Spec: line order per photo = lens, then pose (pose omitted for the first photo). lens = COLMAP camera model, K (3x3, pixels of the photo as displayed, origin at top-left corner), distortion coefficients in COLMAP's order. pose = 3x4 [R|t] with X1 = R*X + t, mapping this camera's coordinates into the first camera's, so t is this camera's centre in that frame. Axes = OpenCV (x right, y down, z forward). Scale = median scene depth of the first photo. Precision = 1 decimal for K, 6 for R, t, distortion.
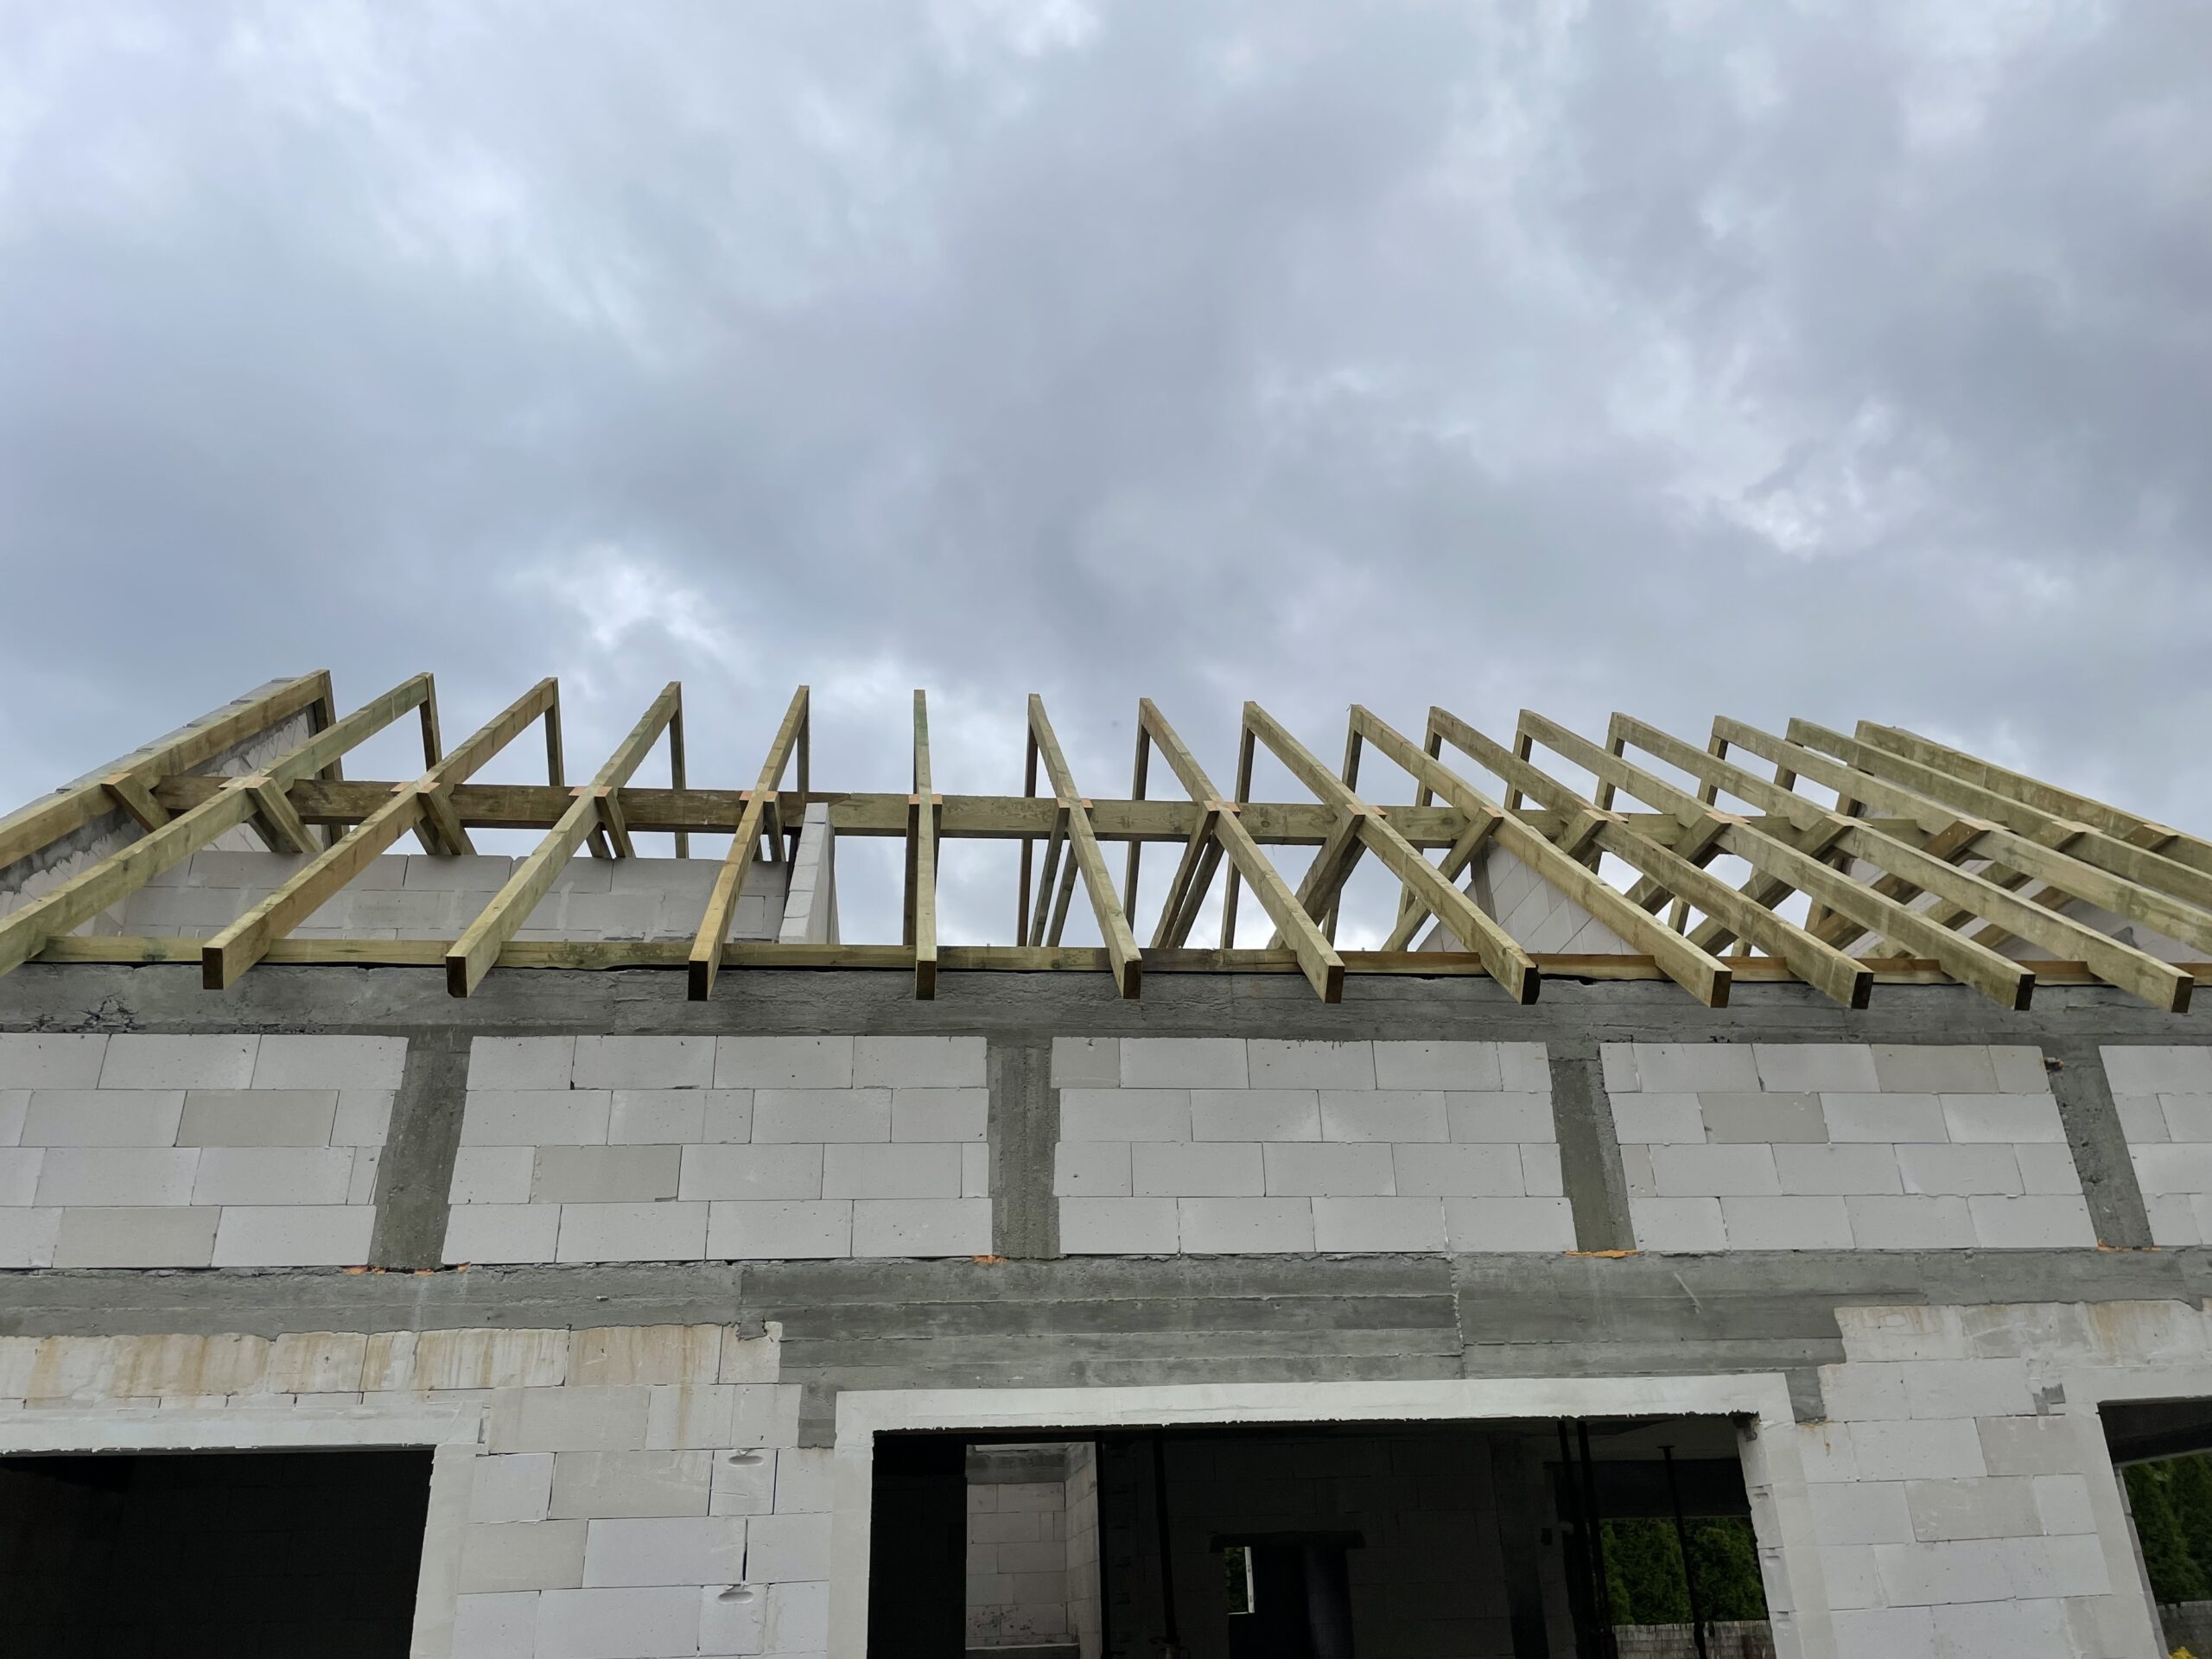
lens RADIAL K [[1713.9, 0, 1106.0], [0, 1713.9, 829.5], [0, 0, 1]] dist [0.098354, -0.151531]
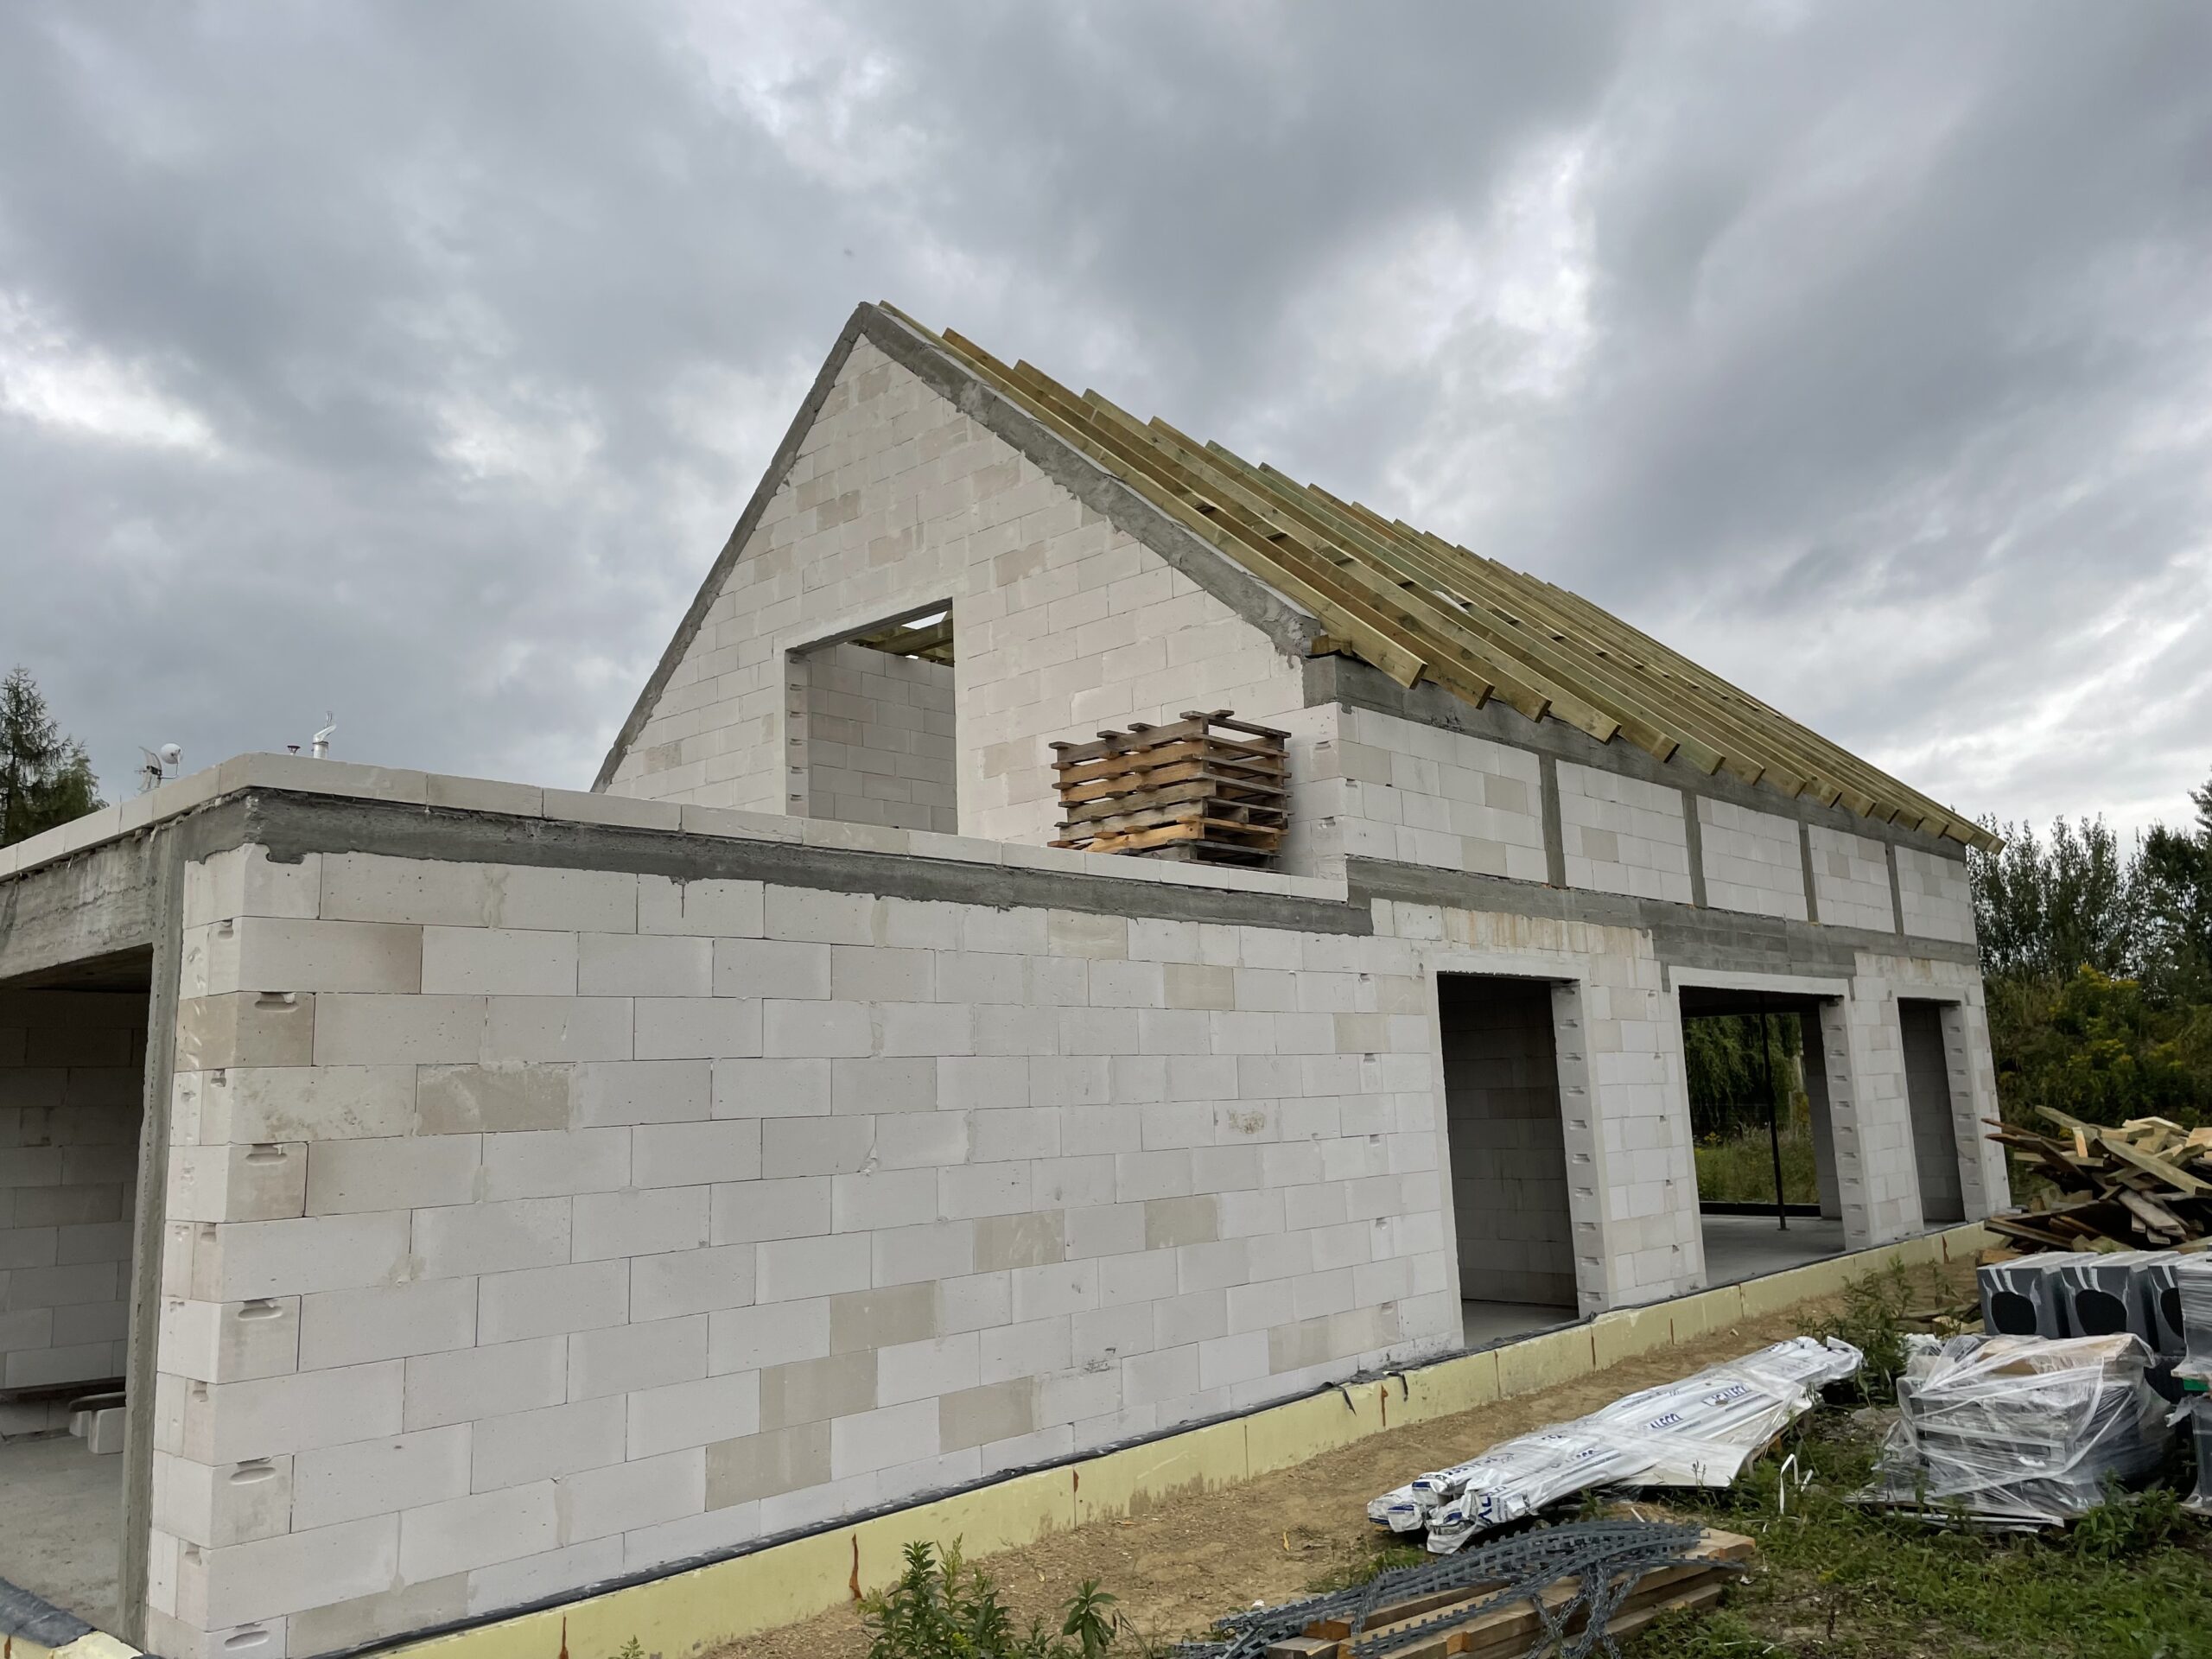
lens RADIAL K [[1713.9, 0, 1106.0], [0, 1713.9, 829.5], [0, 0, 1]] dist [0.098354, -0.151531]
pose [[0.754094, 0.111861, 0.647170, -1.885463], [-0.279282, 0.946474, 0.161830, 0.032399], [-0.594427, -0.302778, 0.744971, -0.053848]]
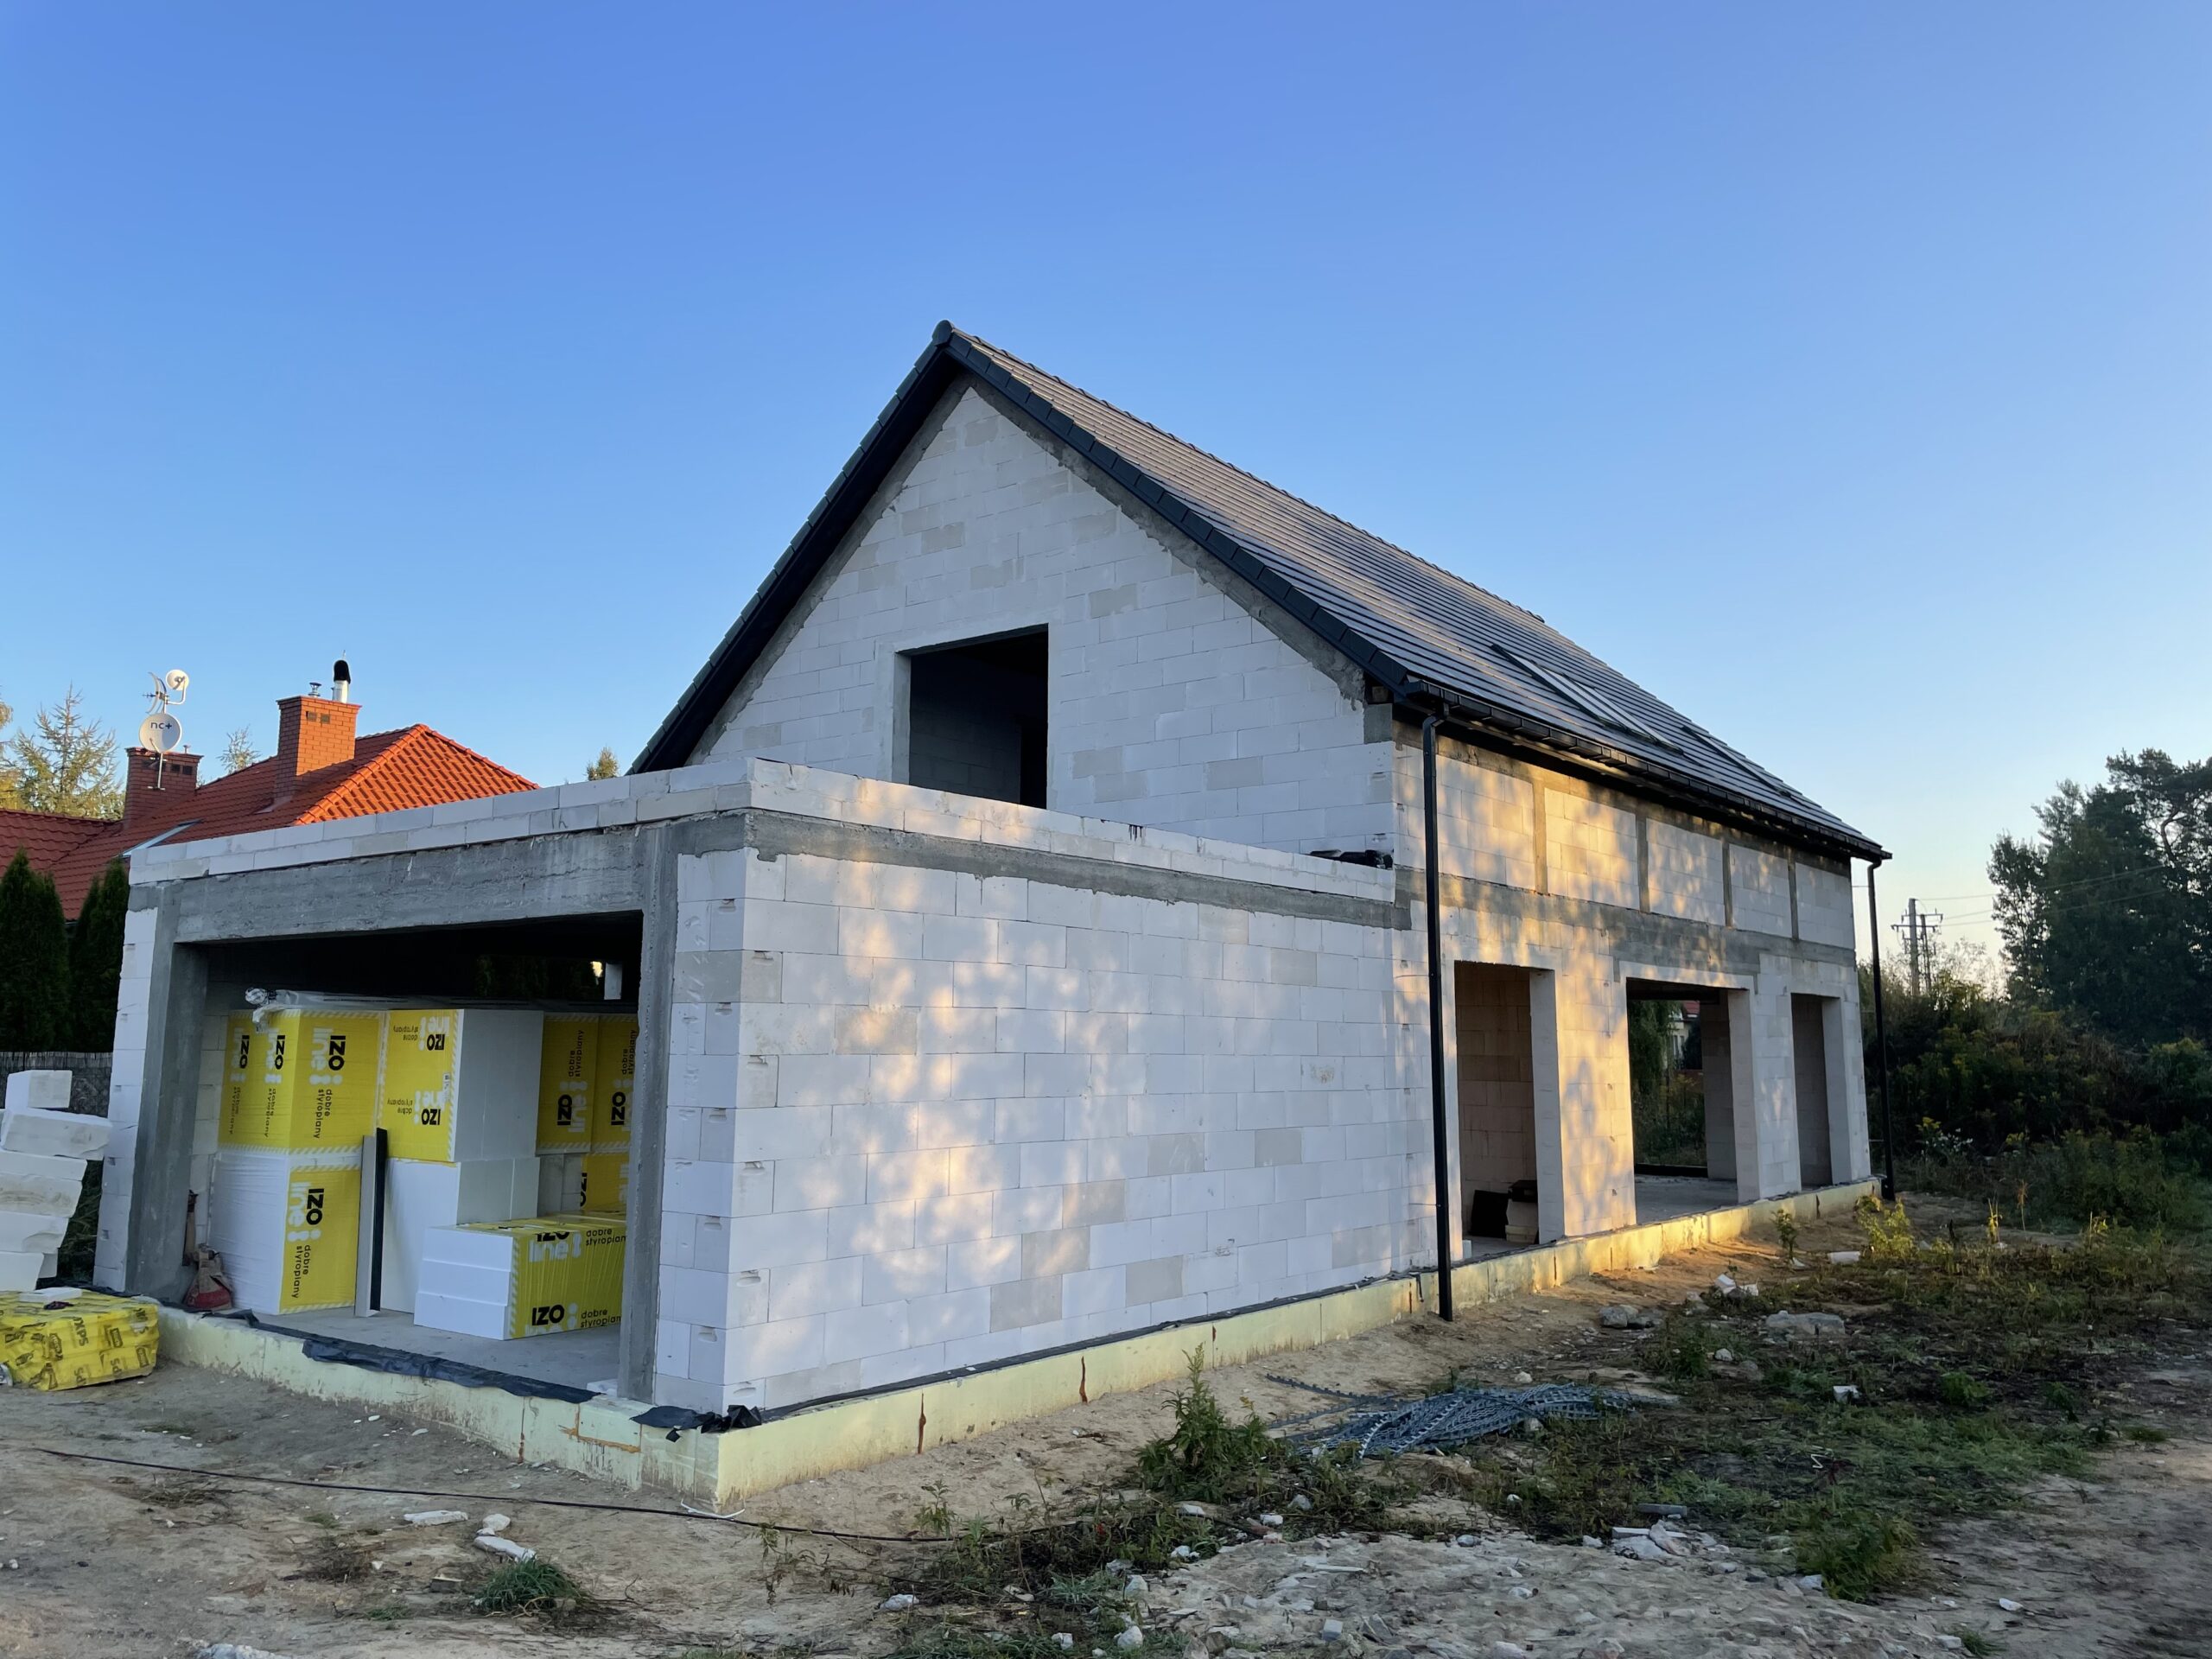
lens RADIAL K [[1682.7, 0, 1081.1], [0, 1682.7, 826.6], [0, 0, 1]] dist [0.090506, -0.139714]
pose [[0.715480, 0.133902, 0.685681, -2.240336], [-0.336178, 0.926349, 0.169888, 0.003441], [-0.612431, -0.352063, 0.707799, -0.140236]]
